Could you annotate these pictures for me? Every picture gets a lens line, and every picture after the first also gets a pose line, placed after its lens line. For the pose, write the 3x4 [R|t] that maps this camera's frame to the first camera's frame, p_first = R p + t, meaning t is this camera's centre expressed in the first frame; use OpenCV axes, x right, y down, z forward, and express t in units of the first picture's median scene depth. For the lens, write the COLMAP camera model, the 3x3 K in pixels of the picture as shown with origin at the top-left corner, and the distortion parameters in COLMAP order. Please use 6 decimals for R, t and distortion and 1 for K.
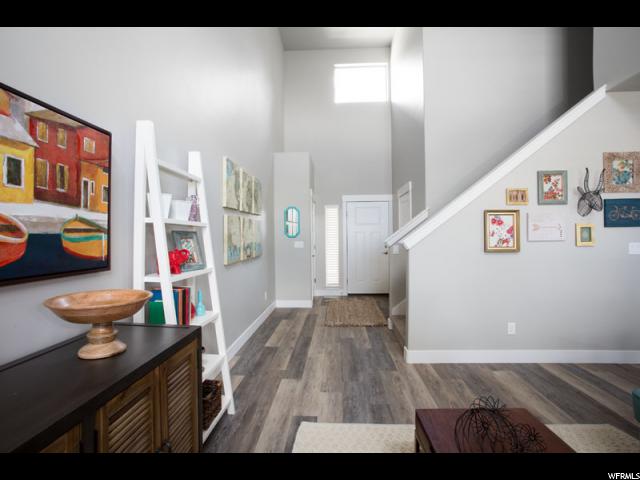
lens RADIAL K [[304.8, 0, 309.5], [0, 304.8, 238.9], [0, 0, 1]] dist [-0.025067, 0.000152]
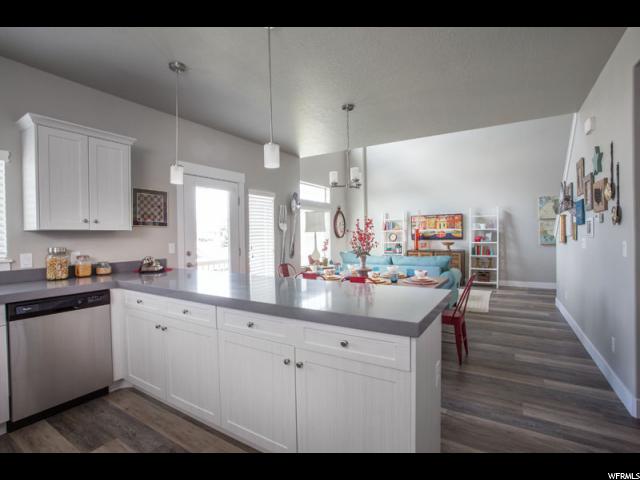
lens RADIAL K [[295.2, 0, 339.5], [0, 295.2, 240.0], [0, 0, 1]] dist [0.000168, -0.000272]
pose [[-0.433610, 0.026819, -0.900702, 2.562350], [0.012865, 0.999639, 0.023572, -0.019690], [0.901009, -0.001366, -0.433798, 0.672118]]
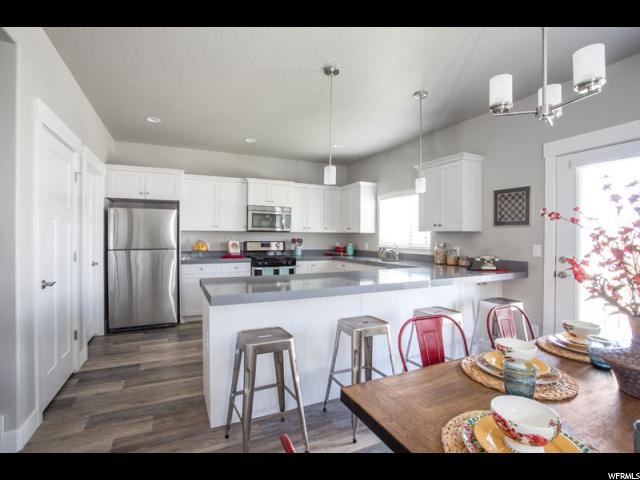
lens RADIAL K [[304.8, 0, 309.5], [0, 304.8, 238.9], [0, 0, 1]] dist [-0.025067, 0.000152]
pose [[-0.474419, -0.002937, 0.880294, 1.288873], [-0.001251, 0.999996, 0.002662, -0.009509], [-0.880298, 0.000162, -0.474421, 0.714726]]
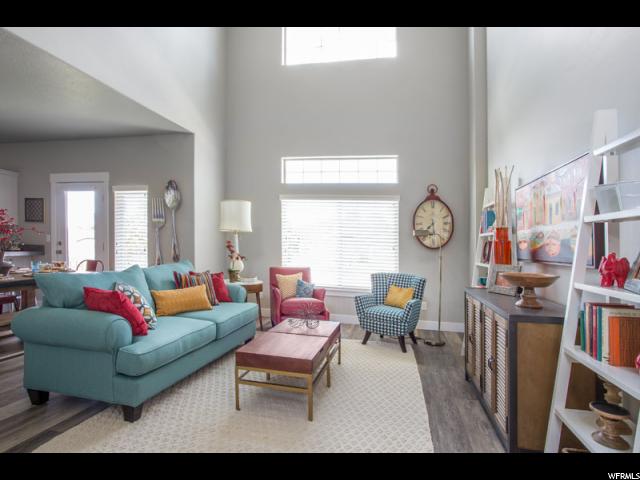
lens RADIAL K [[358.5, 0, 313.3], [0, 358.5, 253.5], [0, 0, 1]] dist [-0.026281, 0.000707]
pose [[-0.988741, -0.033999, 0.145724, 0.088796], [-0.030720, 0.999223, 0.024691, 0.022621], [-0.146450, 0.019937, -0.989017, 1.268477]]
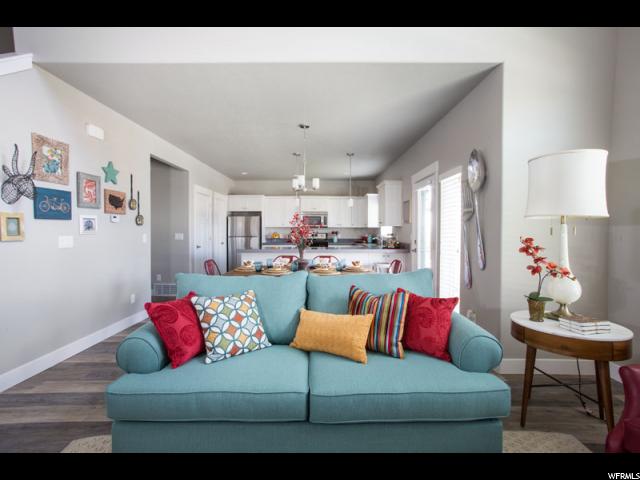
lens RADIAL K [[311.8, 0, 326.1], [0, 311.8, 236.4], [0, 0, 1]] dist [-0.051787, 0.036544]
pose [[-0.078646, -0.012560, 0.996823, 0.026322], [0.002080, 0.999916, 0.012763, 0.003030], [-0.996900, 0.003078, -0.078614, 0.223962]]
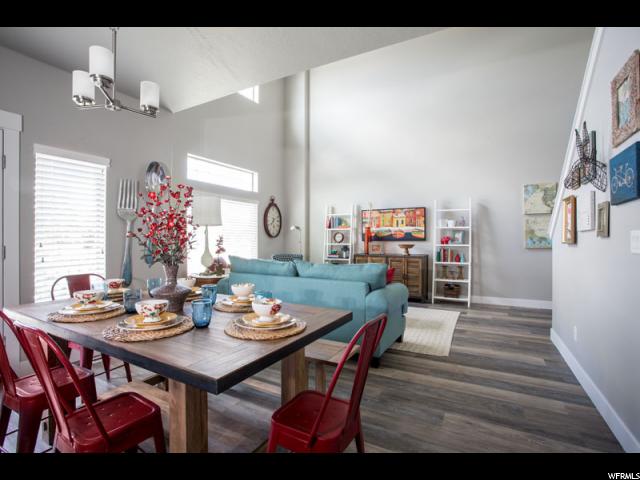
lens RADIAL K [[302.9, 0, 326.0], [0, 302.9, 239.2], [0, 0, 1]] dist [-0.013356, 0.000711]
pose [[-0.407754, 0.008346, -0.913053, 1.853427], [-0.000856, 0.999954, 0.009522, 0.021820], [0.913091, 0.004664, -0.407729, 0.741329]]
